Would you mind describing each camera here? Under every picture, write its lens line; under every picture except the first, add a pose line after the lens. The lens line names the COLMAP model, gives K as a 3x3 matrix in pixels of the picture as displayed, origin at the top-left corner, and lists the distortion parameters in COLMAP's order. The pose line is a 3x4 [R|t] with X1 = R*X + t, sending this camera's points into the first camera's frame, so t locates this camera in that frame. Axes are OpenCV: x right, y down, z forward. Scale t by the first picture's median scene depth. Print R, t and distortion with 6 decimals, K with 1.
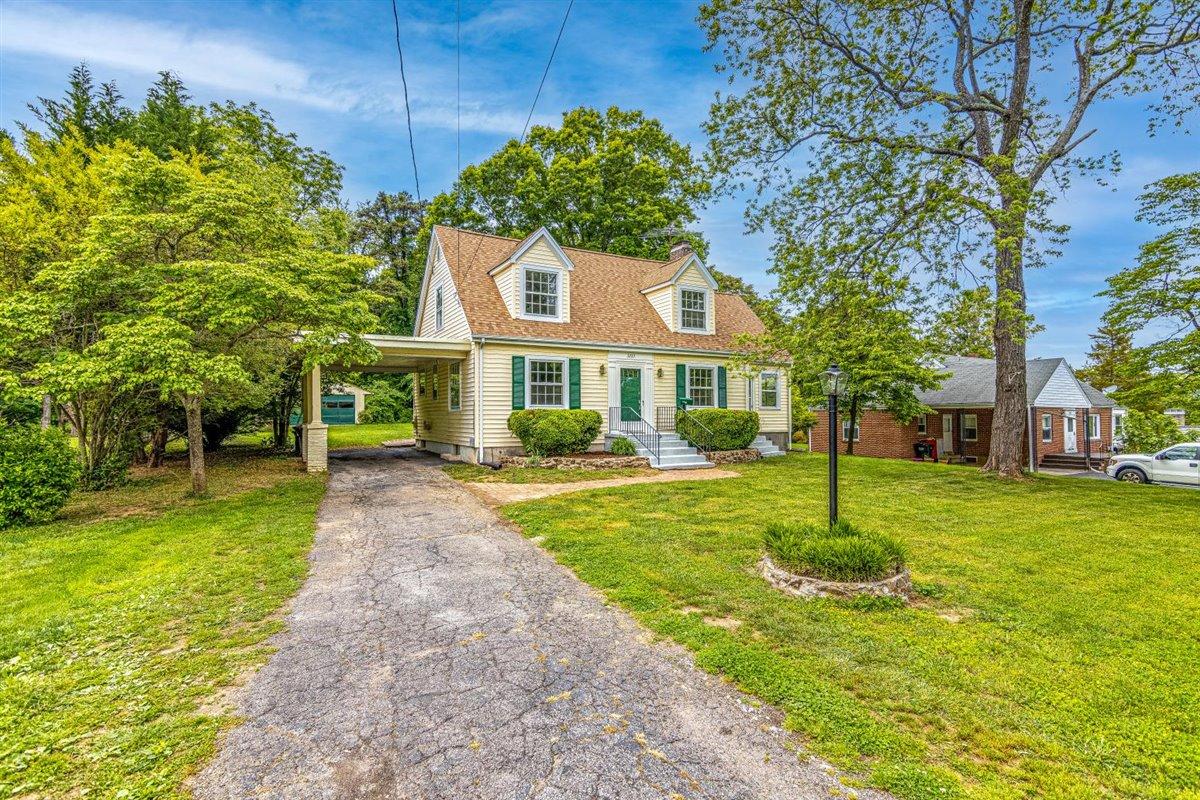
lens RADIAL K [[556.5, 0, 601.3], [0, 556.5, 398.8], [0, 0, 1]] dist [-0.003073, -0.000789]
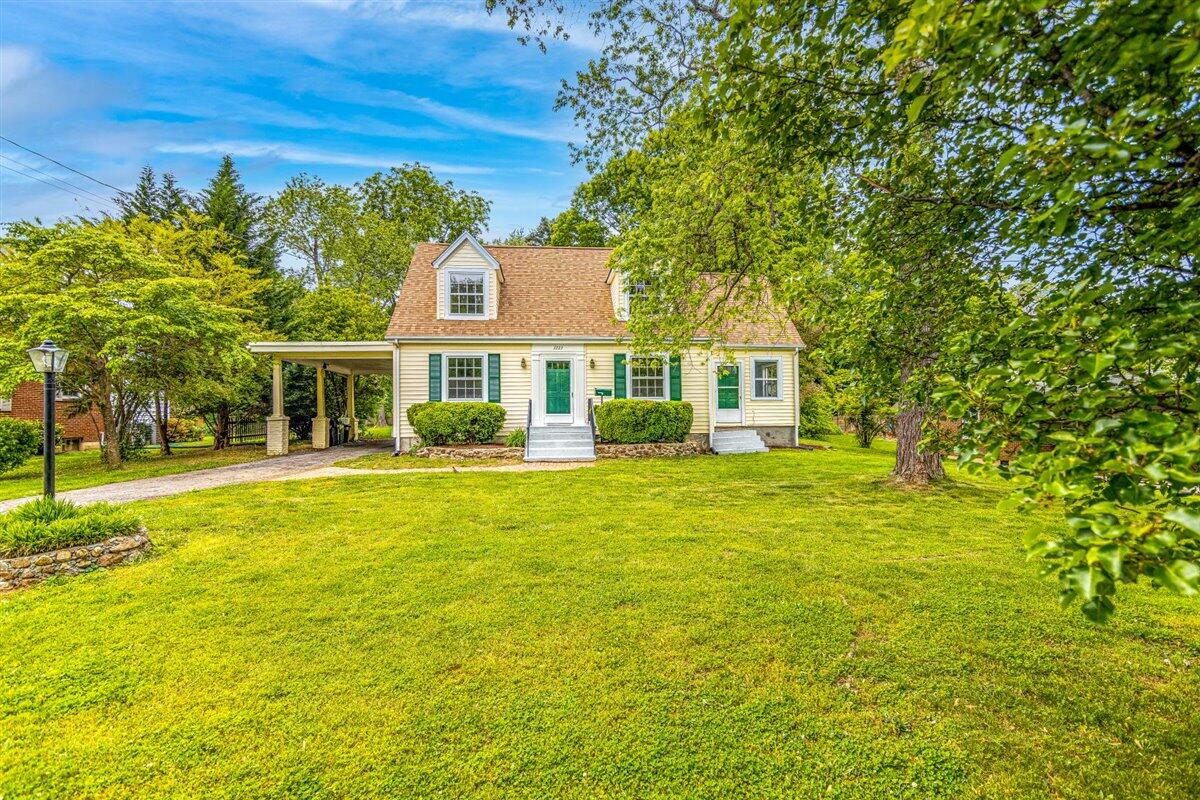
lens RADIAL K [[506.5, 0, 597.5], [0, 506.5, 410.5], [0, 0, 1]] dist [-0.000582, -0.000013]
pose [[0.923231, -0.004544, -0.384219, 0.499808], [0.018408, 0.999305, 0.032414, 0.007678], [0.383805, -0.036999, 0.922673, 0.190424]]
